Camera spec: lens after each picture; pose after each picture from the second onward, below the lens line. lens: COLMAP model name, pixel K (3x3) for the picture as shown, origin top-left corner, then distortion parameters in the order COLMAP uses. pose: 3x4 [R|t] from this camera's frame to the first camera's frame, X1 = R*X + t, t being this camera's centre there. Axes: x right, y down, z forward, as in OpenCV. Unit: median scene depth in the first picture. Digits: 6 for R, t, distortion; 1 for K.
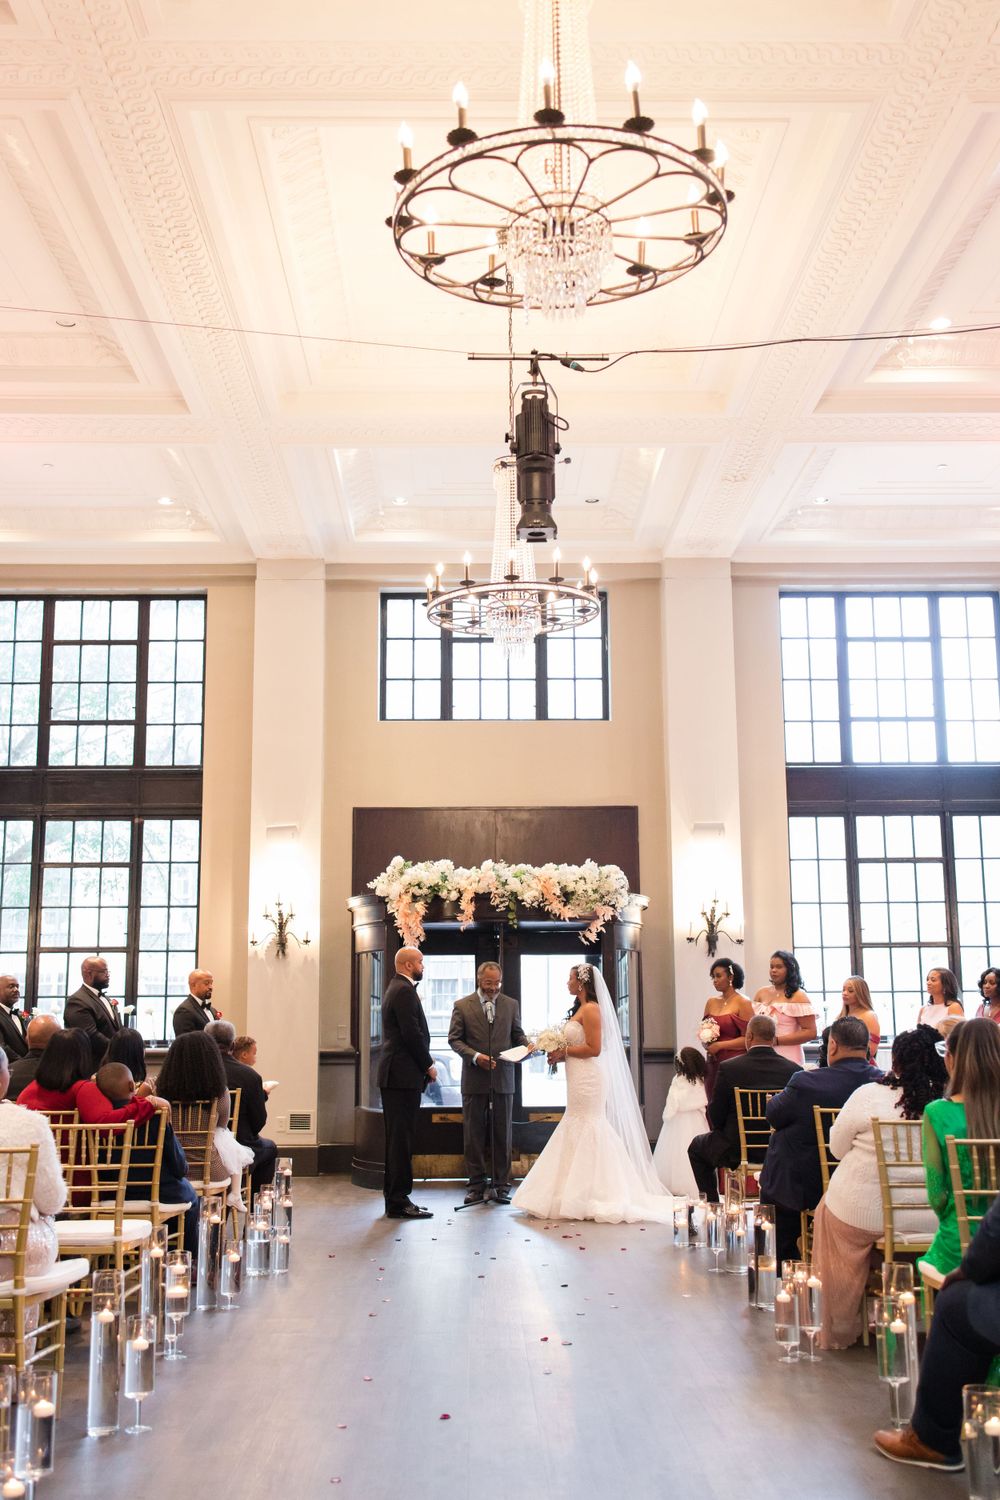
lens RADIAL K [[1529.9, 0, 500.0], [0, 1529.9, 750.0], [0, 0, 1]] dist [0.002364, 0.010492]
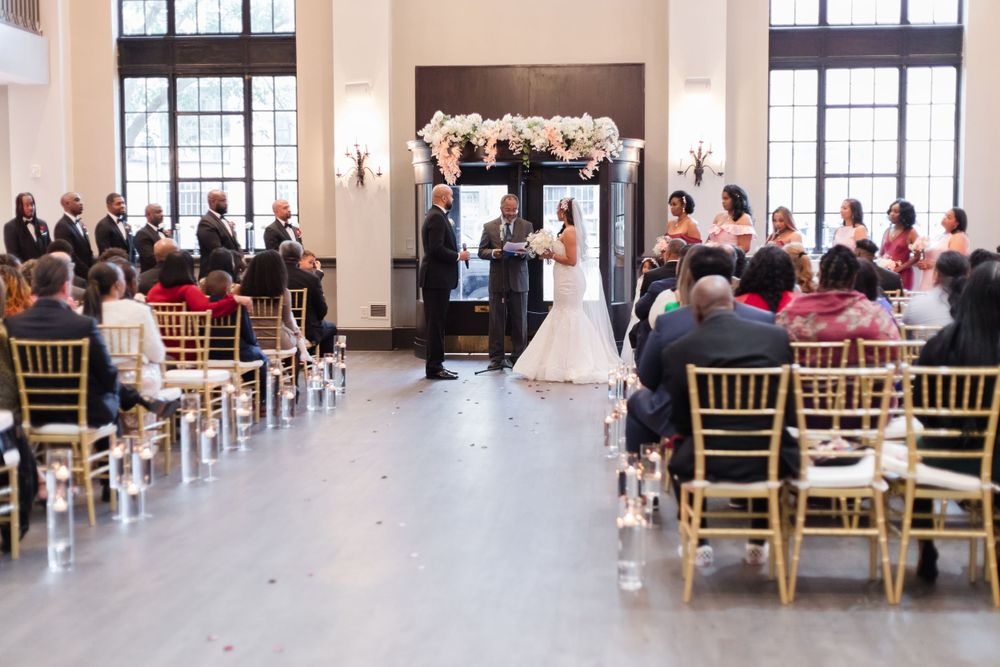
lens RADIAL K [[1454.0, 0, 500.0], [0, 1454.0, 333.5], [0, 0, 1]] dist [0.004484, 0.004499]
pose [[0.995312, 0.009558, -0.096241, 0.104630], [0.014976, 0.967870, 0.251005, -0.056482], [0.095548, -0.251270, 0.963189, -0.223658]]
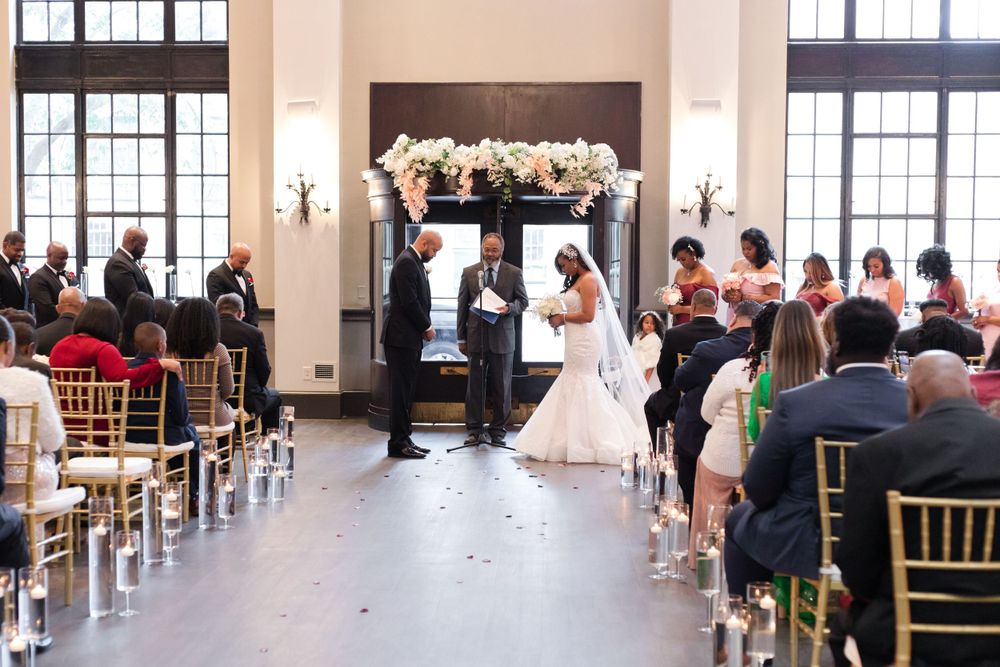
lens RADIAL K [[1538.6, 0, 473.3], [0, 1538.6, 364.1], [0, 0, 1]] dist [0.011571, 0.000941]
pose [[0.997658, 0.015263, -0.066676, 0.057367], [0.000989, 0.971464, 0.237185, -0.030155], [0.068393, -0.236695, 0.969174, -0.082513]]
